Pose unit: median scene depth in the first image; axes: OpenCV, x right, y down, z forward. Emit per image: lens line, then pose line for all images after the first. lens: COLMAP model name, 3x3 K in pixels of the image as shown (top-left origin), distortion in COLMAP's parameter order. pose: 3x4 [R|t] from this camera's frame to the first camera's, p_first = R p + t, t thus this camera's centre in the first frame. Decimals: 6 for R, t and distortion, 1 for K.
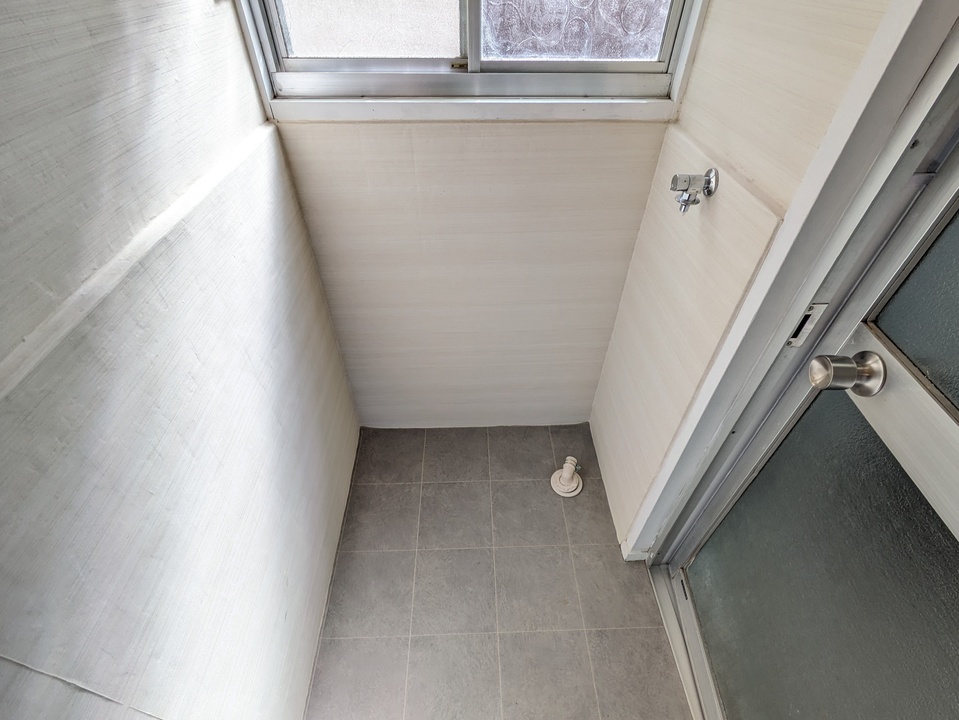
lens RADIAL K [[451.9, 0, 479.7], [0, 451.9, 364.1], [0, 0, 1]] dist [0.000223, 0.000524]
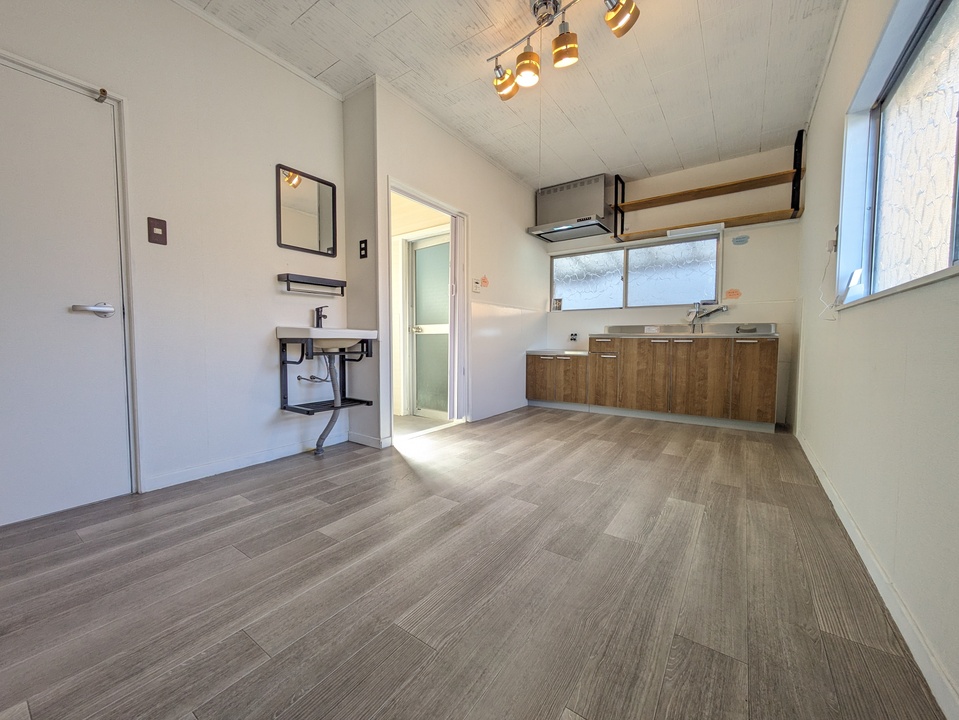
lens RADIAL K [[378.0, 0, 483.3], [0, 378.0, 359.2], [0, 0, 1]] dist [0.001146, -0.000131]
pose [[0.596767, -0.047080, 0.801032, -3.306053], [0.549363, 0.751600, -0.365099, 3.064682], [-0.584867, 0.657936, 0.474394, -2.098078]]
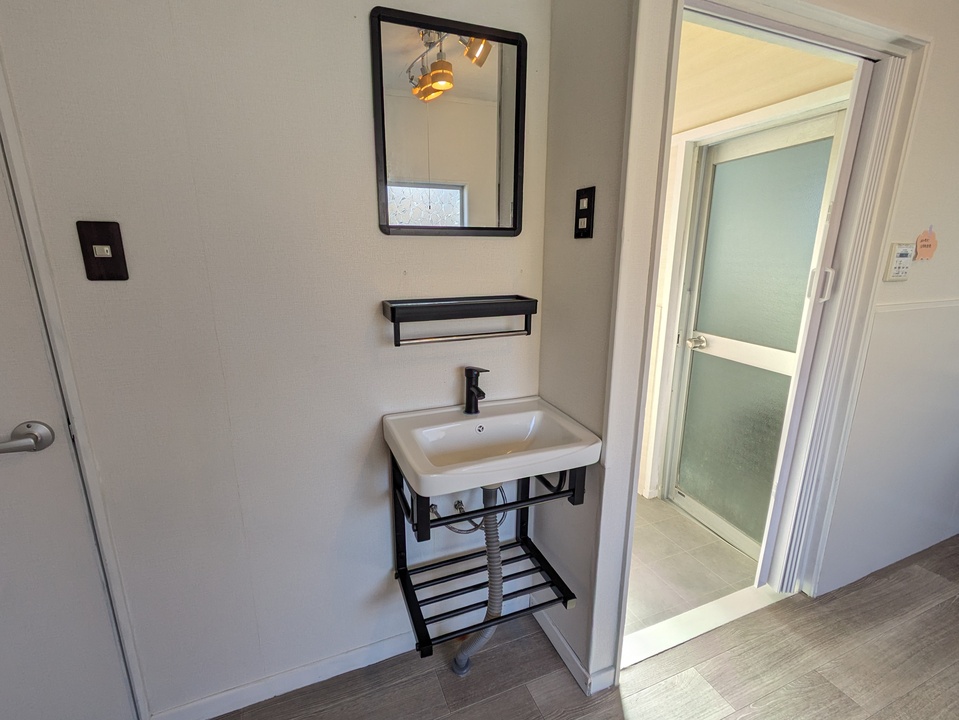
lens RADIAL K [[451.9, 0, 479.7], [0, 451.9, 364.1], [0, 0, 1]] dist [0.000223, 0.000524]
pose [[0.935571, -0.090912, 0.341235, -1.845249], [0.244081, 0.864799, -0.438801, 1.221485], [-0.255208, 0.493819, 0.831271, -1.298718]]
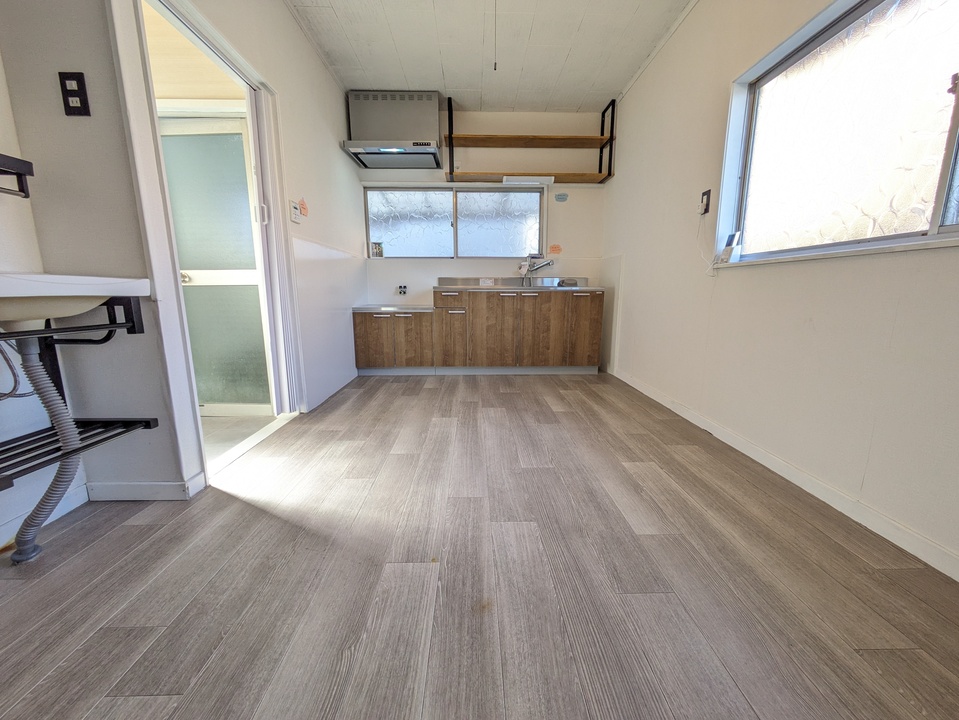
lens RADIAL K [[378.0, 0, 483.3], [0, 378.0, 359.2], [0, 0, 1]] dist [0.001146, -0.000131]
pose [[0.006663, -0.183681, 0.982963, -2.792193], [0.683814, 0.718064, 0.129546, 2.038013], [-0.729626, 0.671301, 0.130388, -1.034738]]
